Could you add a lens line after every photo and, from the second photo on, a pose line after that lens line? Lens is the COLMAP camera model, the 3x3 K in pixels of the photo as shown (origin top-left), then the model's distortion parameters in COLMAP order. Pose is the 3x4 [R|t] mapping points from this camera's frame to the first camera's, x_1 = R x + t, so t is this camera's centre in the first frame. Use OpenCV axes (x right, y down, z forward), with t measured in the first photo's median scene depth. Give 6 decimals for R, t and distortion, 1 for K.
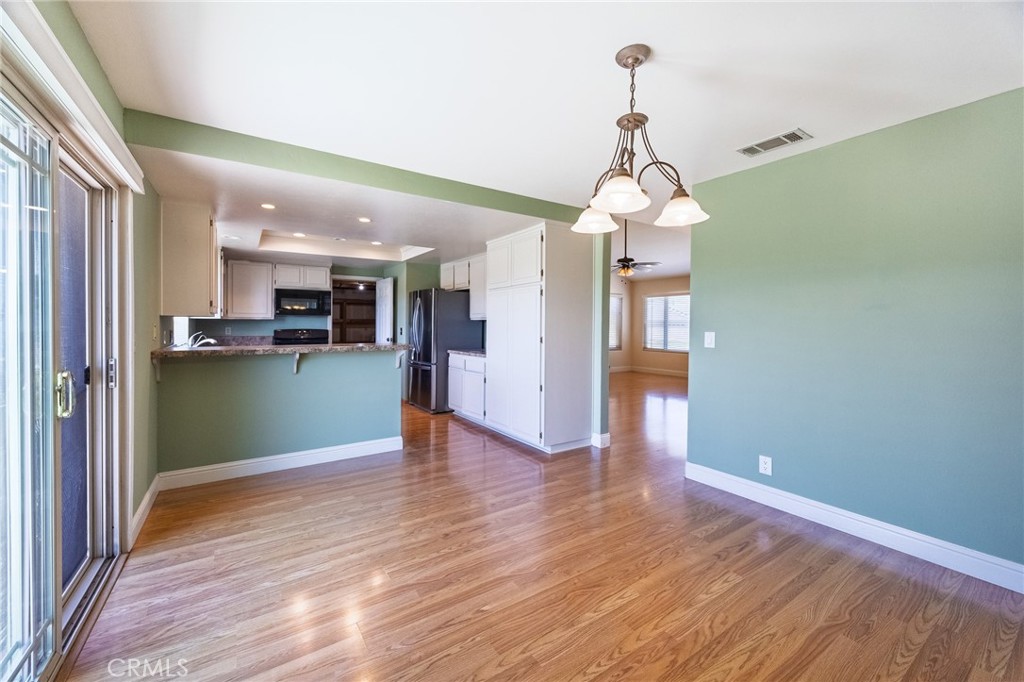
lens RADIAL K [[385.8, 0, 512.0], [0, 385.8, 341.0], [0, 0, 1]] dist [-0.000960, -0.000026]
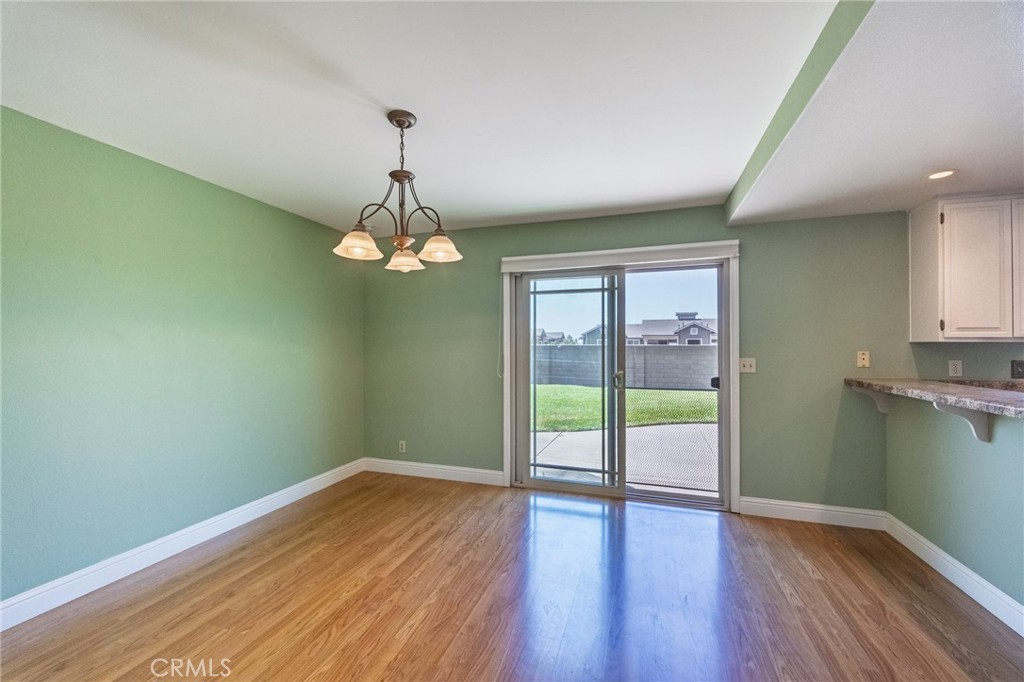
lens RADIAL K [[385.8, 0, 512.0], [0, 385.8, 341.0], [0, 0, 1]] dist [-0.000960, -0.000026]
pose [[-0.772954, -0.012381, -0.634341, 0.698667], [-0.029894, 0.999410, 0.016919, -0.123976], [0.633758, 0.032041, -0.772868, 1.837193]]
